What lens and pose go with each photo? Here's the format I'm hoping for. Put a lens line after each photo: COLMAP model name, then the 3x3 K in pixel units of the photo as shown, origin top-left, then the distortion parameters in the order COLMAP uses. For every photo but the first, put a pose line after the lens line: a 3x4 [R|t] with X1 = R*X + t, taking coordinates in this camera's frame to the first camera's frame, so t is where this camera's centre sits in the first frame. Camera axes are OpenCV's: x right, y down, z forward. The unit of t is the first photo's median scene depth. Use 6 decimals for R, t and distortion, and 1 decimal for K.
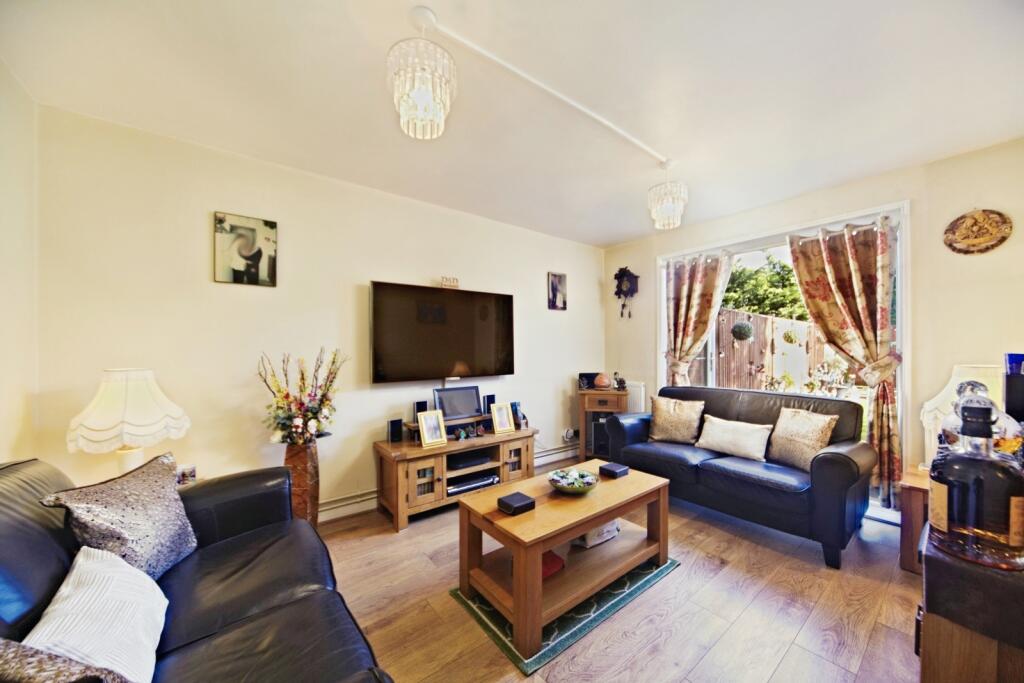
lens RADIAL K [[356.9, 0, 511.0], [0, 356.9, 351.1], [0, 0, 1]] dist [0.000034, 0.000024]
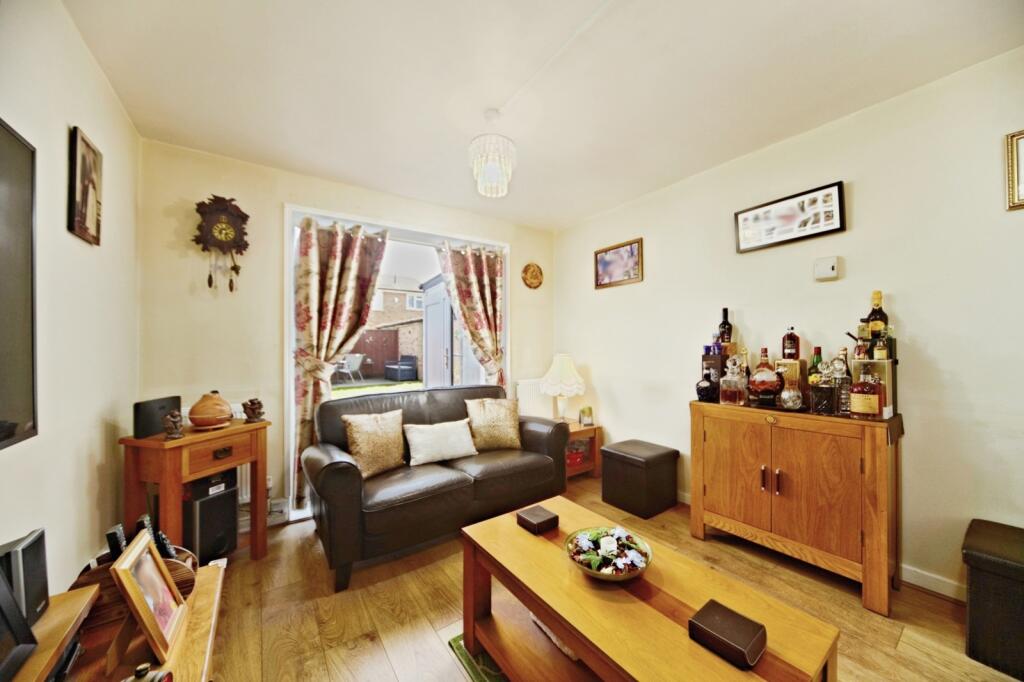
lens RADIAL K [[370.0, 0, 512.0], [0, 370.0, 341.0], [0, 0, 1]] dist [-0.000493, -0.000018]
pose [[0.048199, 0.015213, 0.998722, -0.257567], [0.010315, 0.999823, -0.015728, -0.000457], [-0.998784, 0.011060, 0.048034, 0.605211]]
